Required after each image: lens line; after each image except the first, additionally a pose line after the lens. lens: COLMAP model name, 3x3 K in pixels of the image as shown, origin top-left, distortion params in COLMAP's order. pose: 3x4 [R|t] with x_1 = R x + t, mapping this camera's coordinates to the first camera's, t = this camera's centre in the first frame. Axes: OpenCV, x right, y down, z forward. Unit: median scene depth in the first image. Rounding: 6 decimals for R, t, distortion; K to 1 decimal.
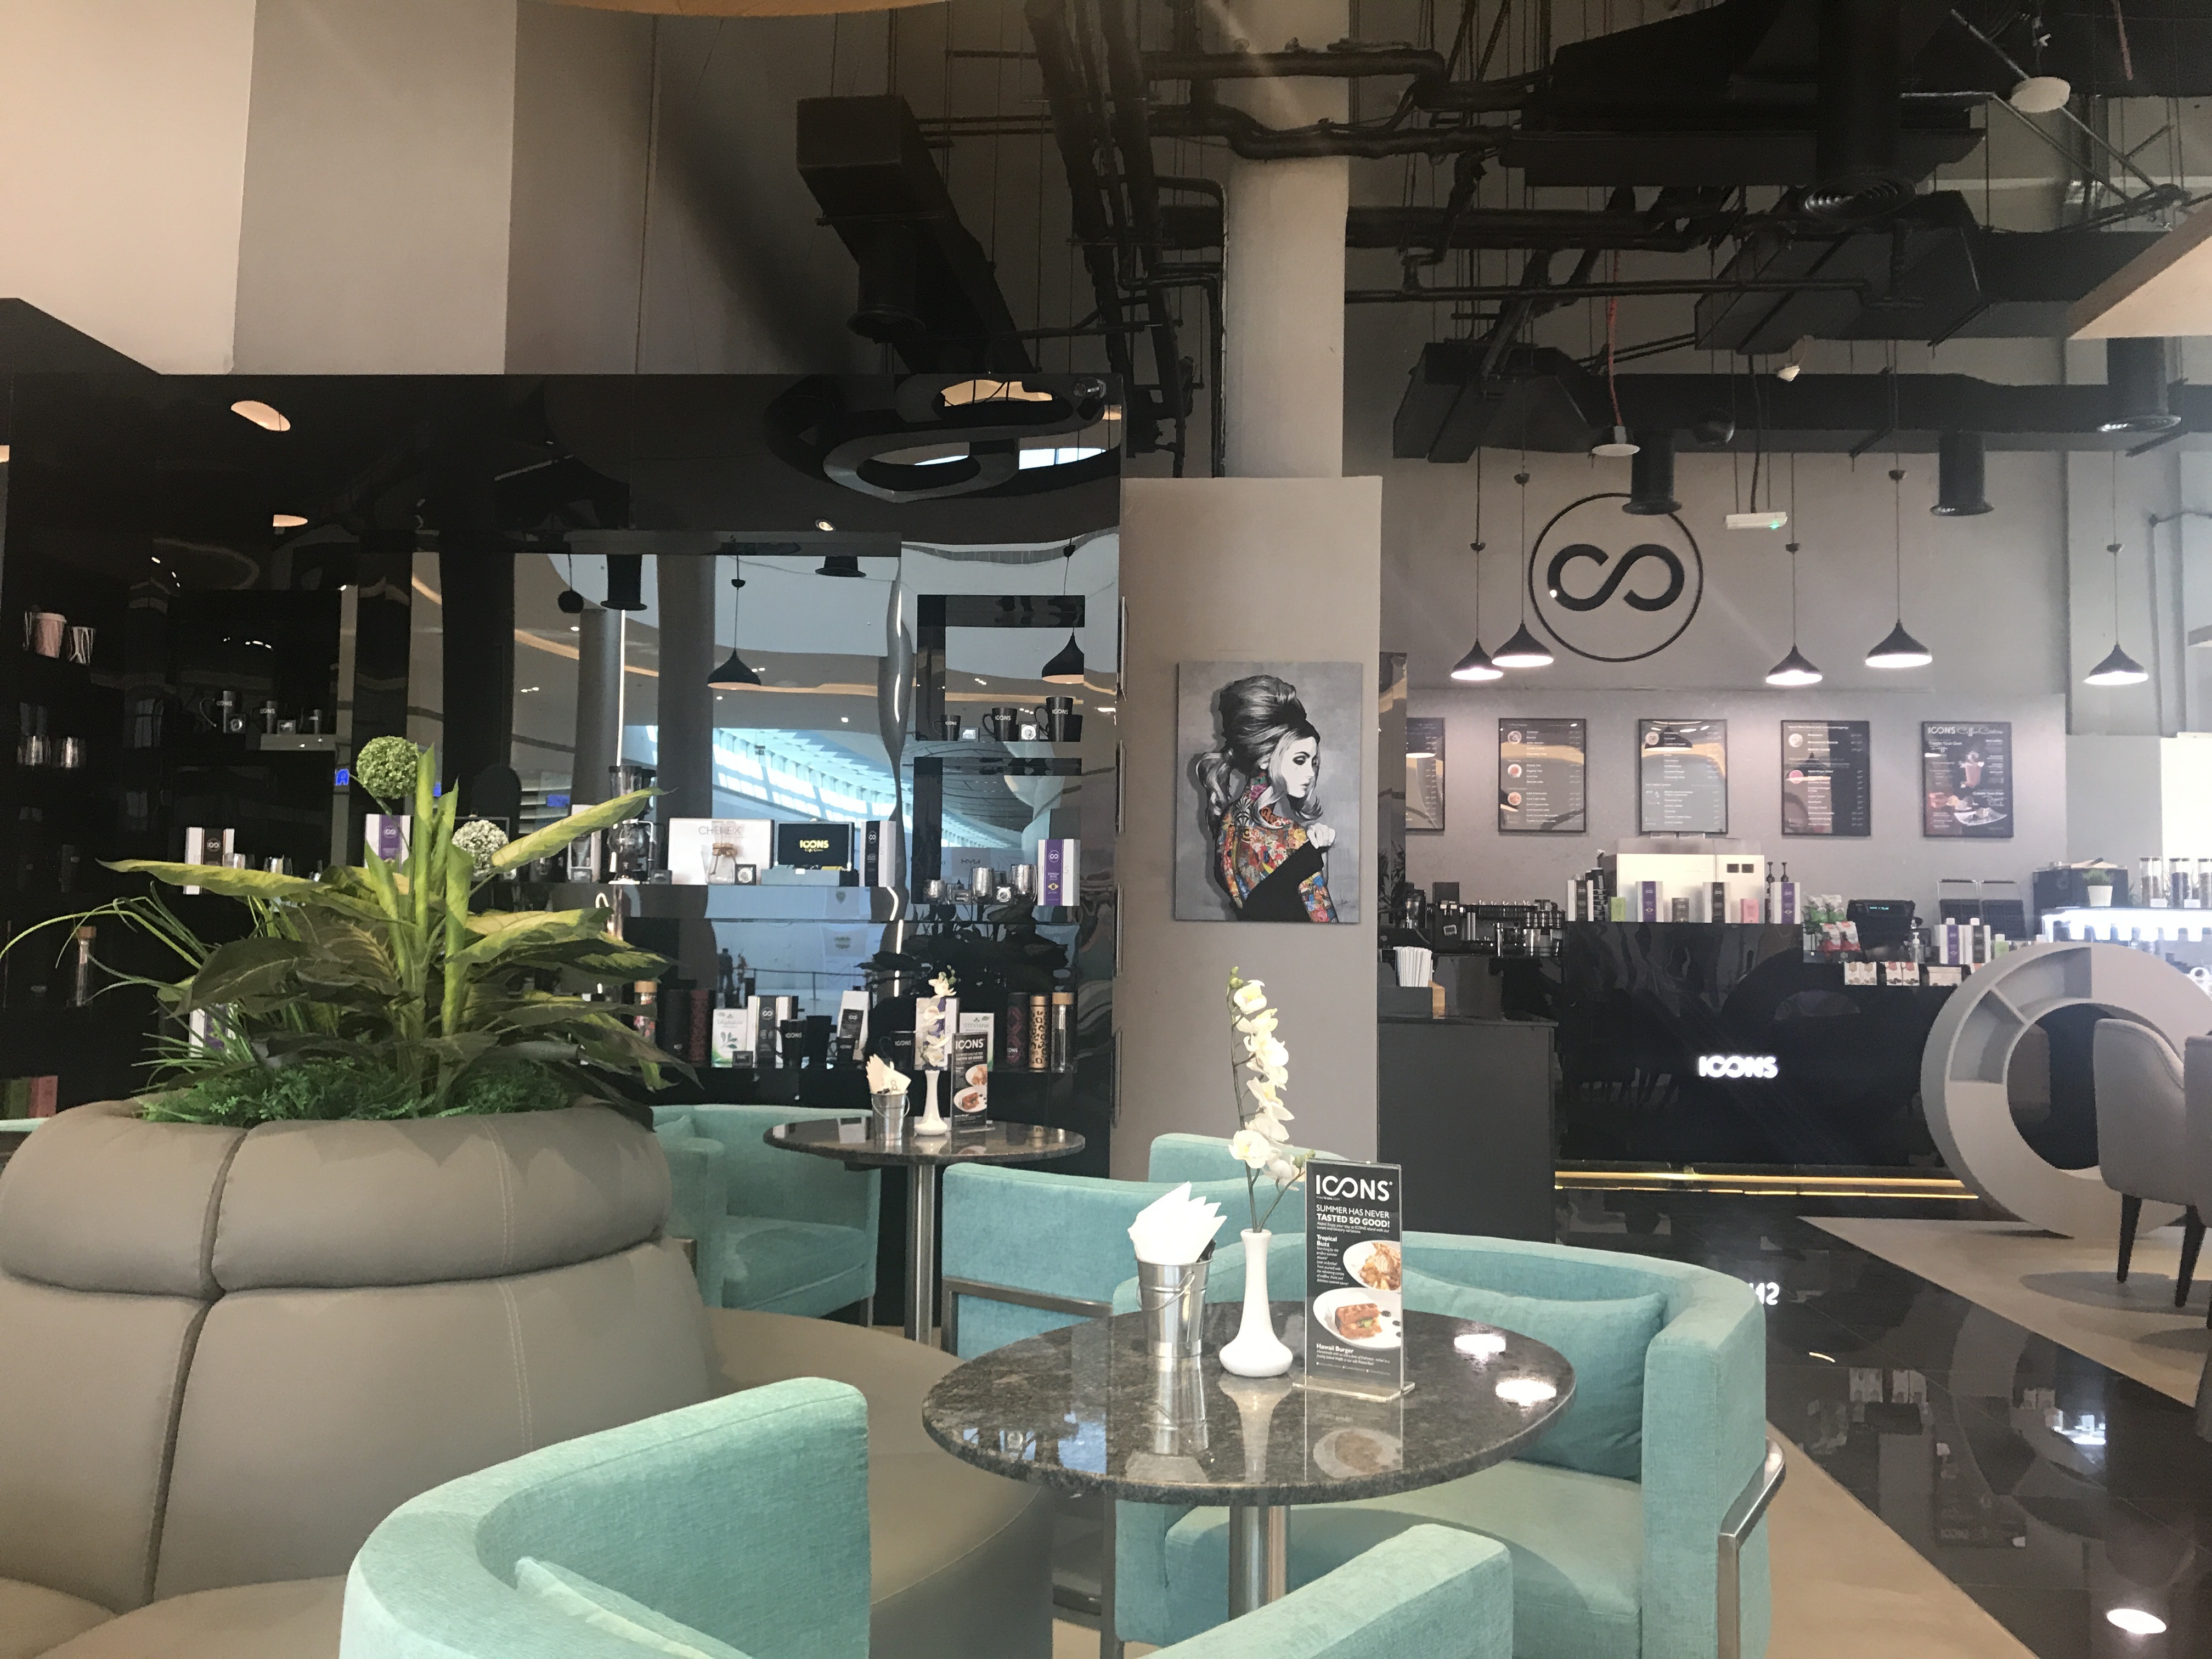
lens RADIAL K [[1806.0, 0, 1115.9], [0, 1806.0, 815.2], [0, 0, 1]] dist [0.053005, -0.058556]
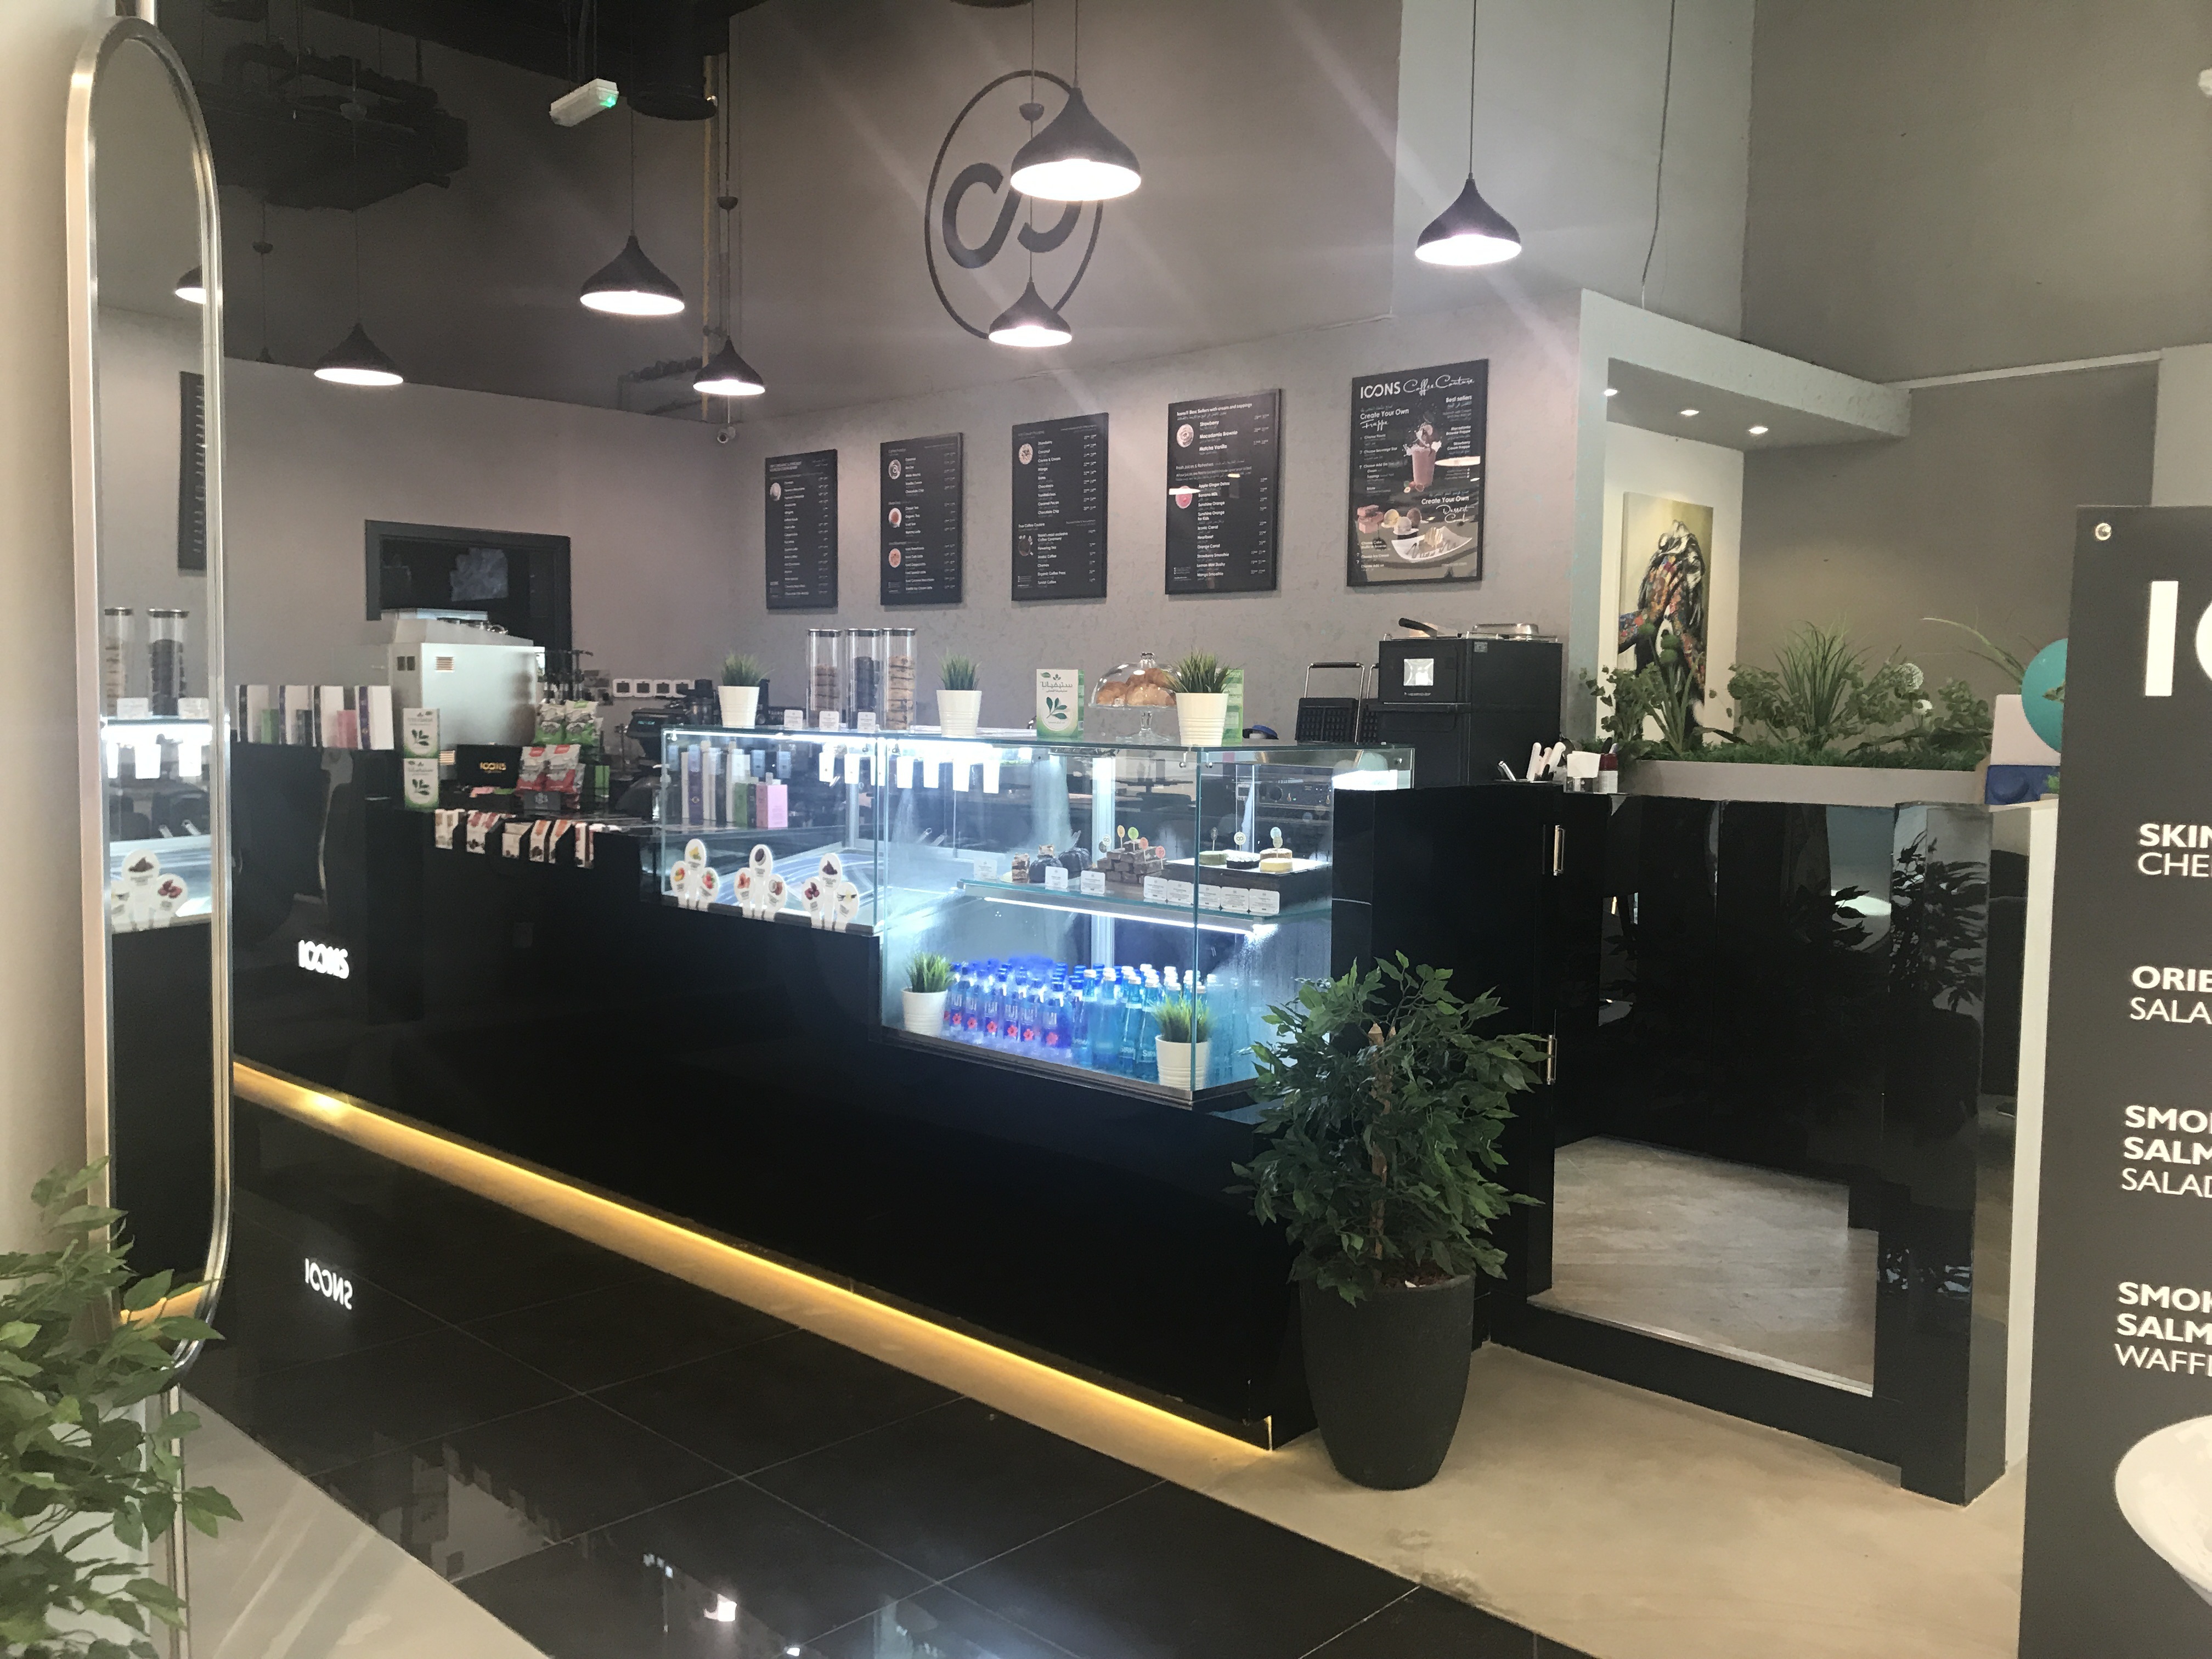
lens RADIAL K [[1806.0, 0, 1114.8], [0, 1806.0, 823.0], [0, 0, 1]] dist [0.053005, -0.058556]
pose [[0.758845, 0.039202, -0.650090, 1.140967], [0.044213, 0.992783, 0.111477, 0.028515], [0.649768, -0.113336, 0.751635, 0.781680]]
